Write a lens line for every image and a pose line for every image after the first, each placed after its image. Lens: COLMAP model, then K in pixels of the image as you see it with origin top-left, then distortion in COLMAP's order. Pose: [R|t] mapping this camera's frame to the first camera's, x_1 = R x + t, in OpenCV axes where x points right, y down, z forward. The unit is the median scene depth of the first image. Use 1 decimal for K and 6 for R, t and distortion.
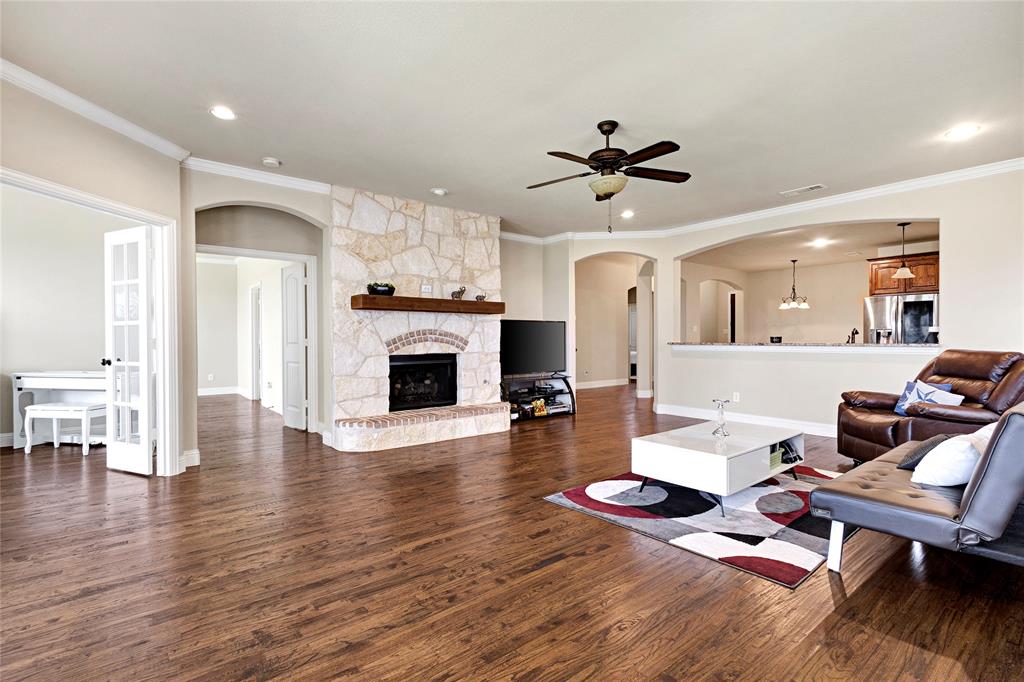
lens RADIAL K [[468.8, 0, 515.3], [0, 468.8, 342.5], [0, 0, 1]] dist [0.005019, -0.001256]
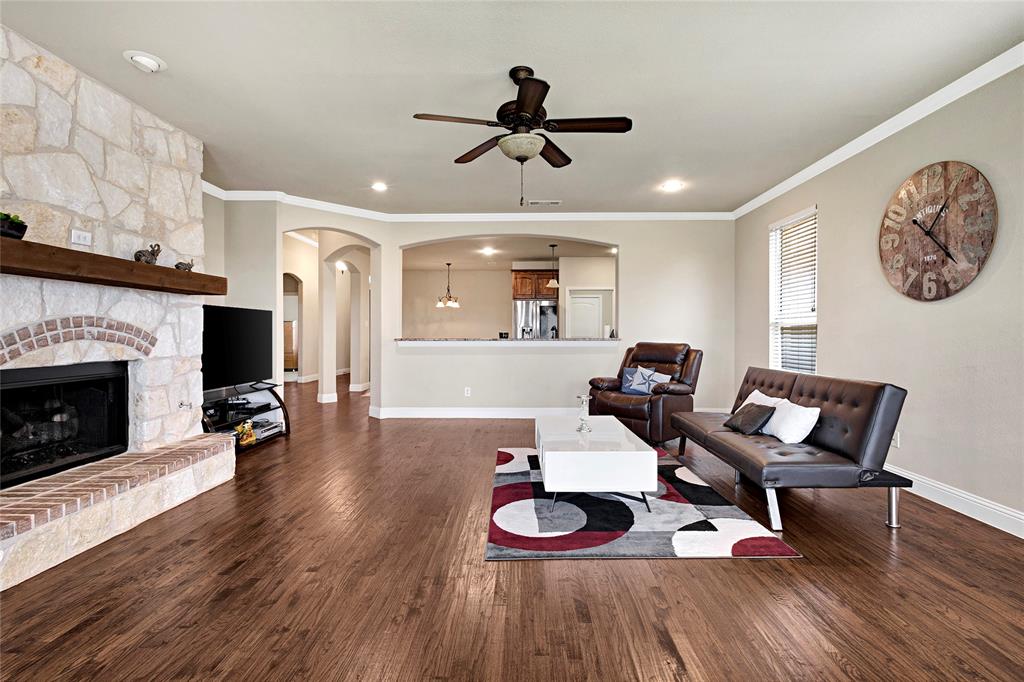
lens RADIAL K [[468.8, 0, 512.6], [0, 468.8, 334.6], [0, 0, 1]] dist [0.005019, -0.001256]
pose [[0.653123, -0.000078, 0.757252, -0.256863], [0.005544, 0.999974, -0.004679, -0.002549], [-0.757232, 0.007255, 0.653106, 0.285779]]
